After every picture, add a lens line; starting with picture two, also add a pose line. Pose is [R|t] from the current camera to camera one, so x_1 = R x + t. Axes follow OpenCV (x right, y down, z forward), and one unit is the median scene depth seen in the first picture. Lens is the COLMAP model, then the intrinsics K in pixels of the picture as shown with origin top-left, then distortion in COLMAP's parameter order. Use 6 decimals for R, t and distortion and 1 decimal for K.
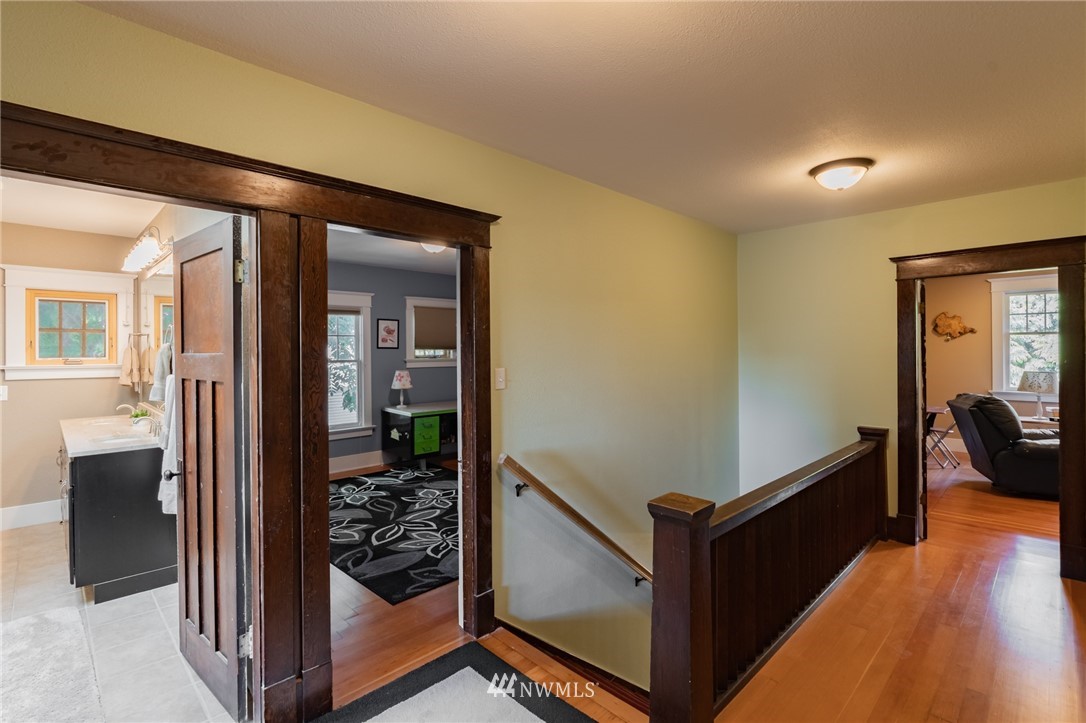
lens RADIAL K [[501.9, 0, 535.9], [0, 501.9, 354.7], [0, 0, 1]] dist [0.005085, 0.000241]
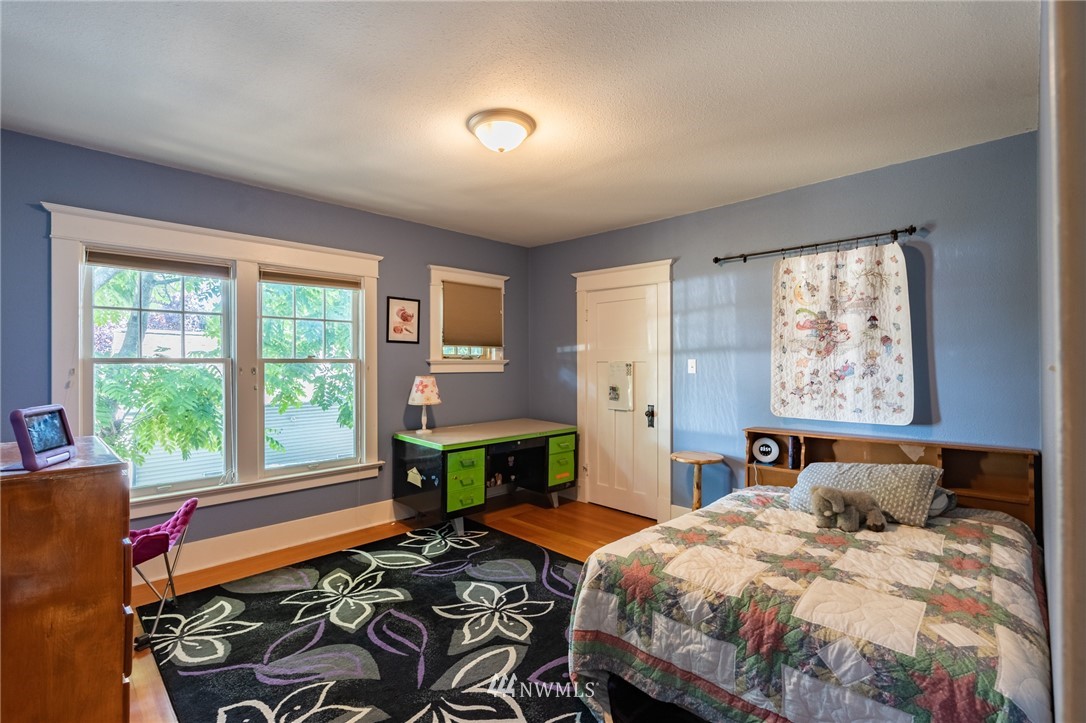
lens RADIAL K [[501.9, 0, 550.7], [0, 501.9, 364.1], [0, 0, 1]] dist [0.005085, 0.000241]
pose [[0.999747, 0.006498, 0.021513, -0.123441], [-0.006387, 0.999966, -0.005241, 0.018717], [-0.021546, 0.005103, 0.999755, 0.362398]]
